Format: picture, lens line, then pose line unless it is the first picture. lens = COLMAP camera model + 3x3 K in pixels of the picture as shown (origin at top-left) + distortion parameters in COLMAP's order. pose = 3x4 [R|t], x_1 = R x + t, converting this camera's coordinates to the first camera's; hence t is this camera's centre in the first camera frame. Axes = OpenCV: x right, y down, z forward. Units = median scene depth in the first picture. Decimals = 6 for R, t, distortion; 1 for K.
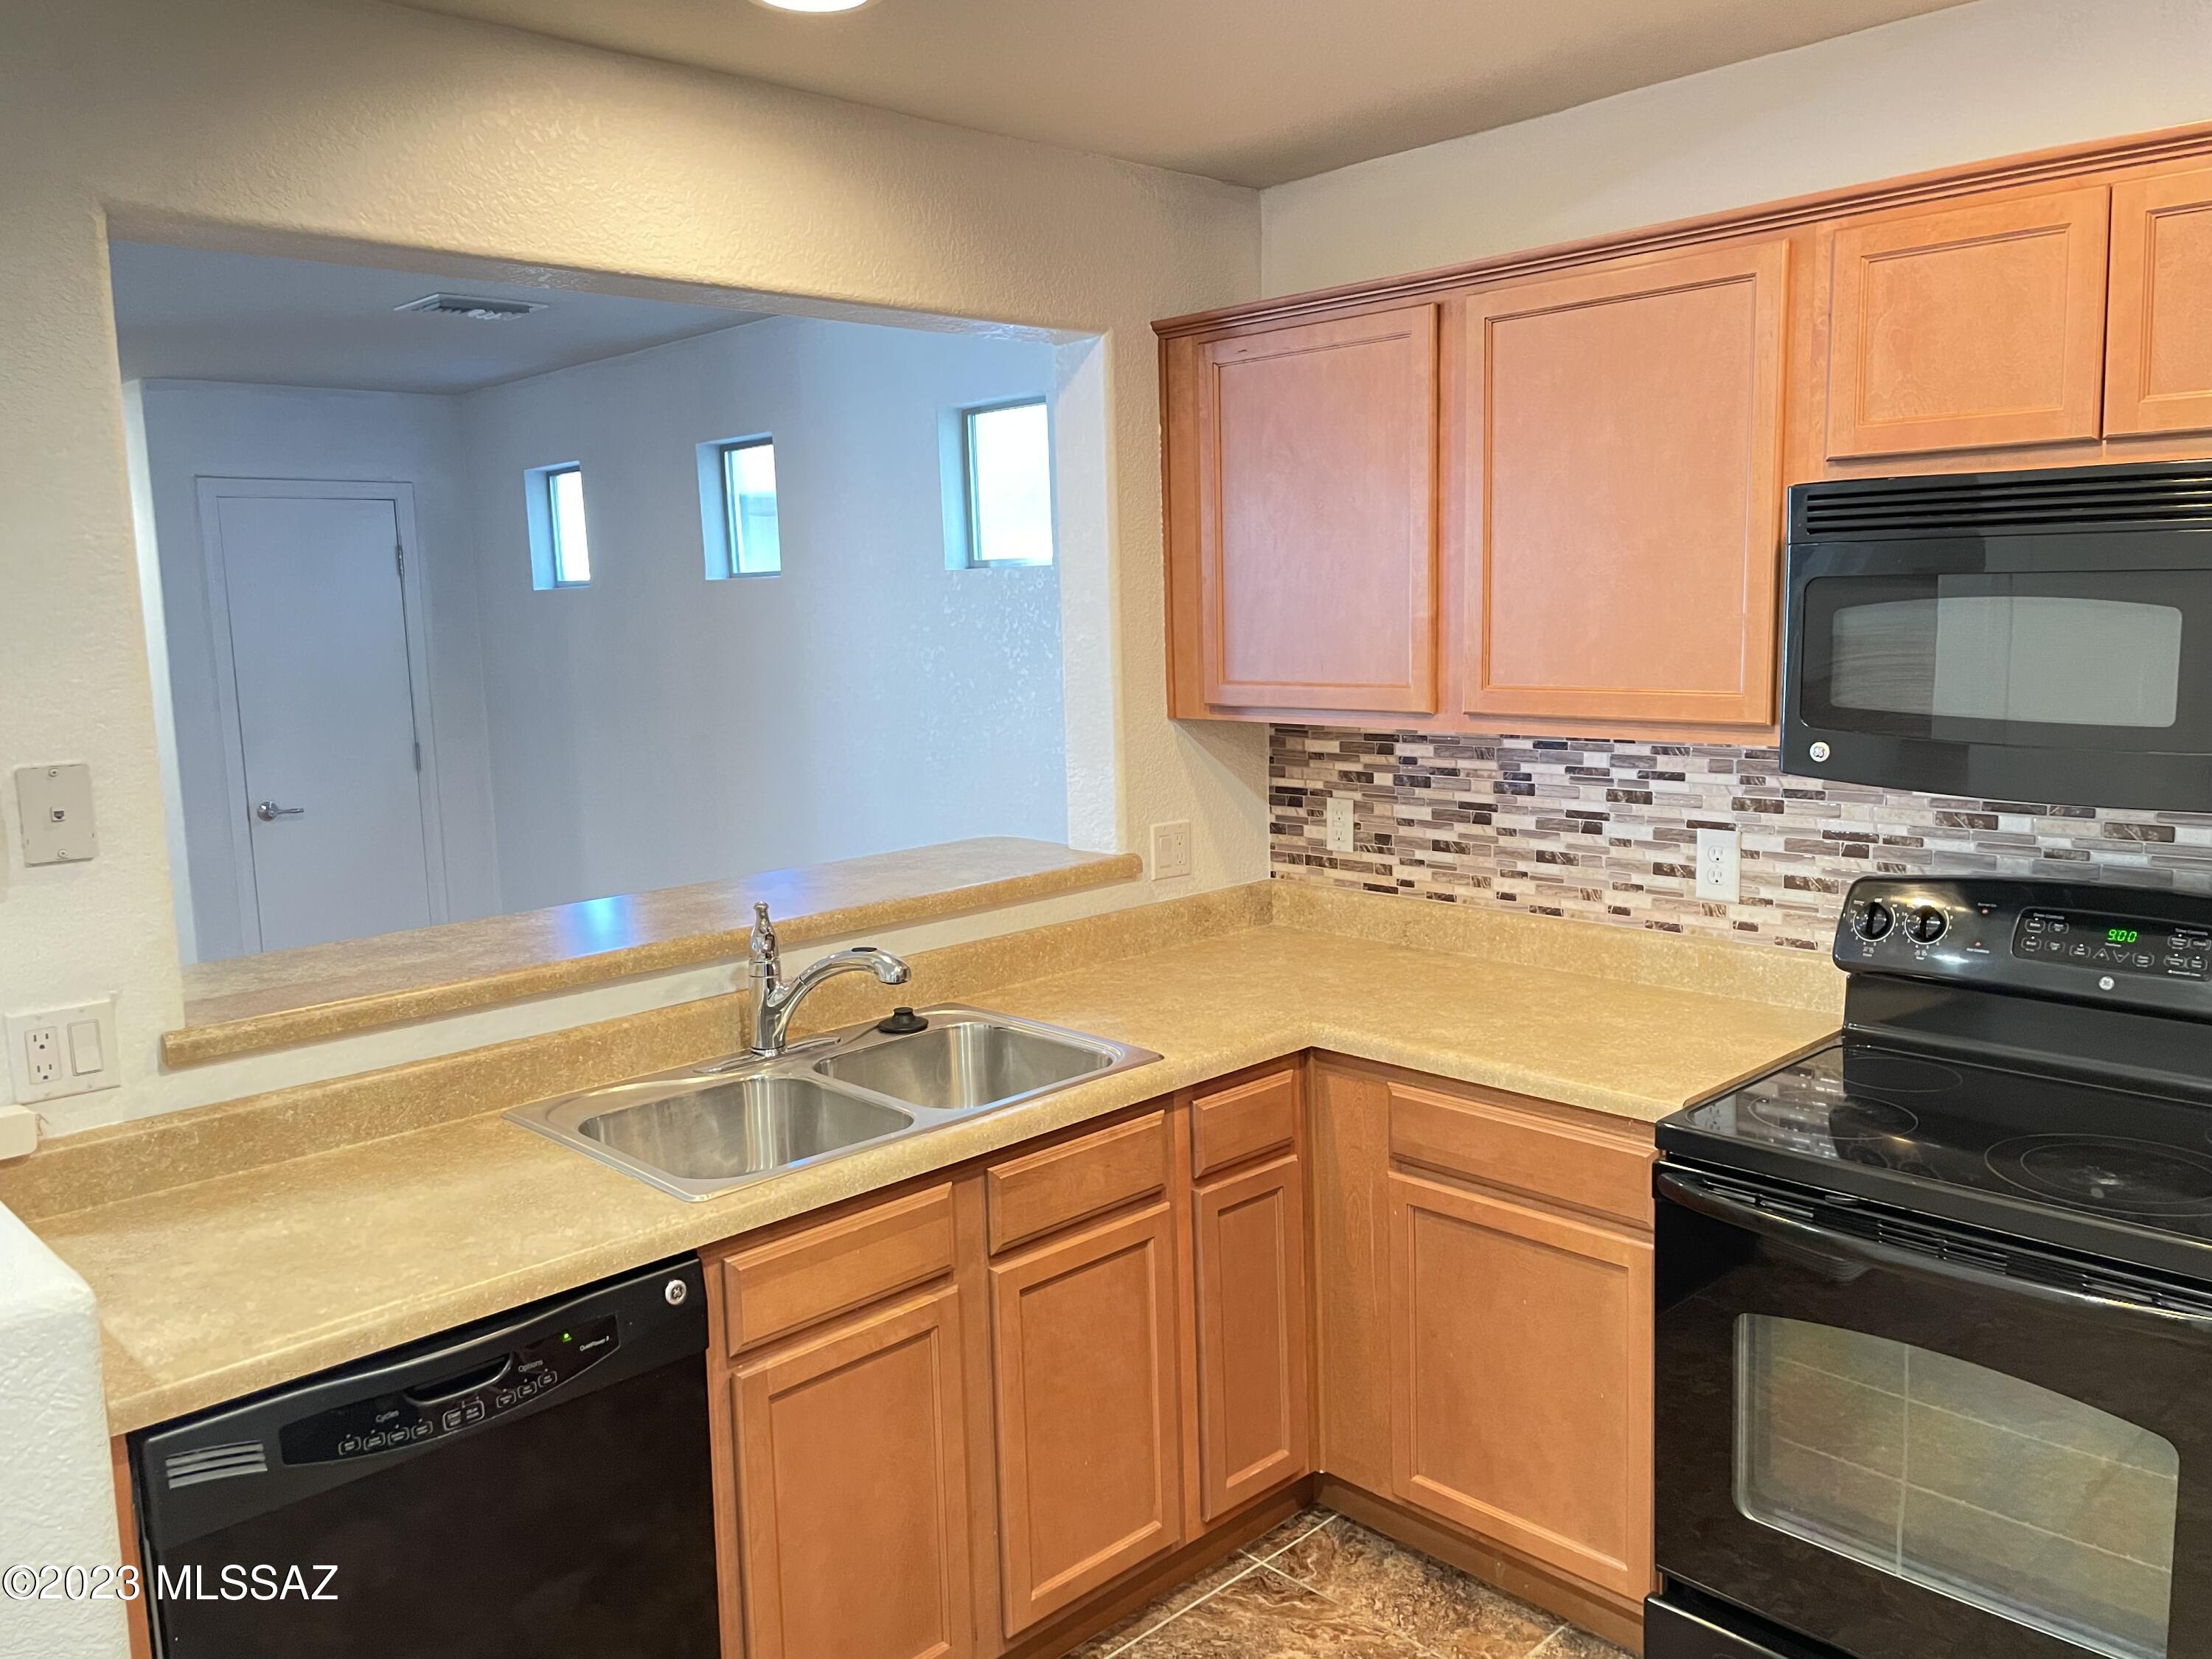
lens RADIAL K [[1670.5, 0, 1090.0], [0, 1670.5, 832.5], [0, 0, 1]] dist [0.071050, -0.093770]
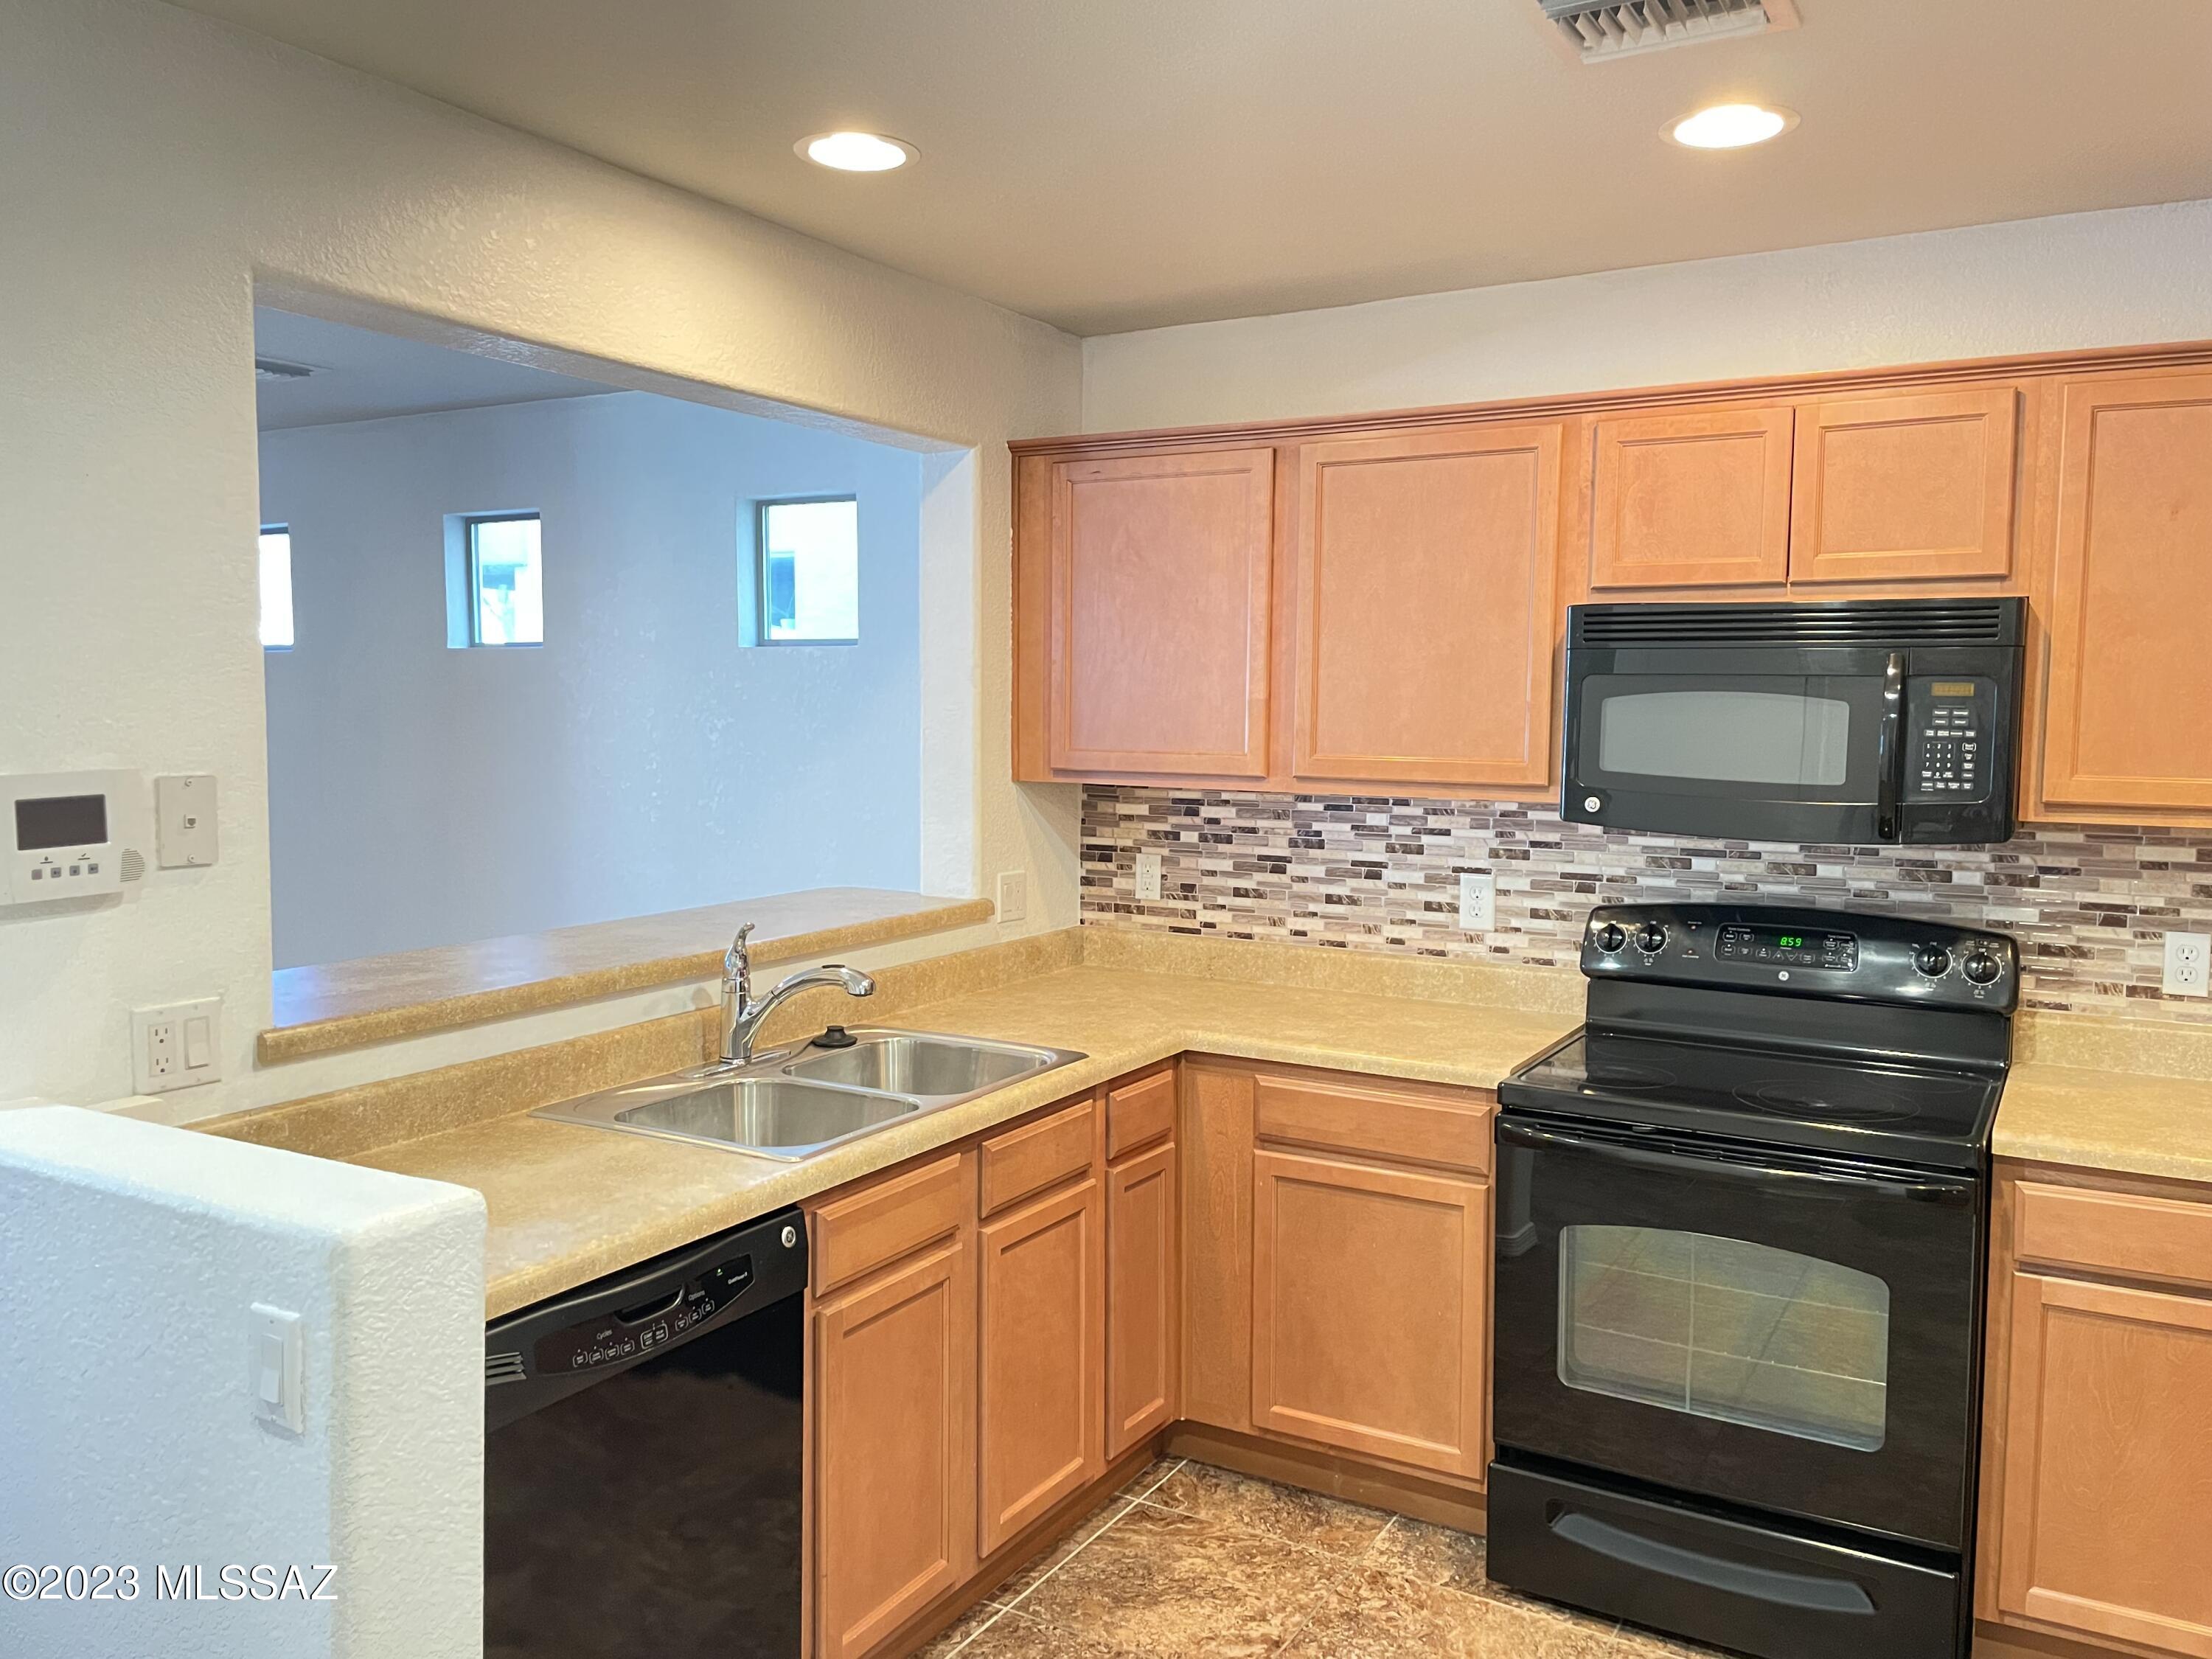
lens RADIAL K [[1670.5, 0, 1096.8], [0, 1670.5, 835.3], [0, 0, 1]] dist [0.071050, -0.093770]
pose [[0.960468, 0.014855, 0.277993, -0.275940], [0.002523, 0.998070, -0.062053, 0.051240], [-0.278378, 0.060302, 0.958577, -0.142578]]
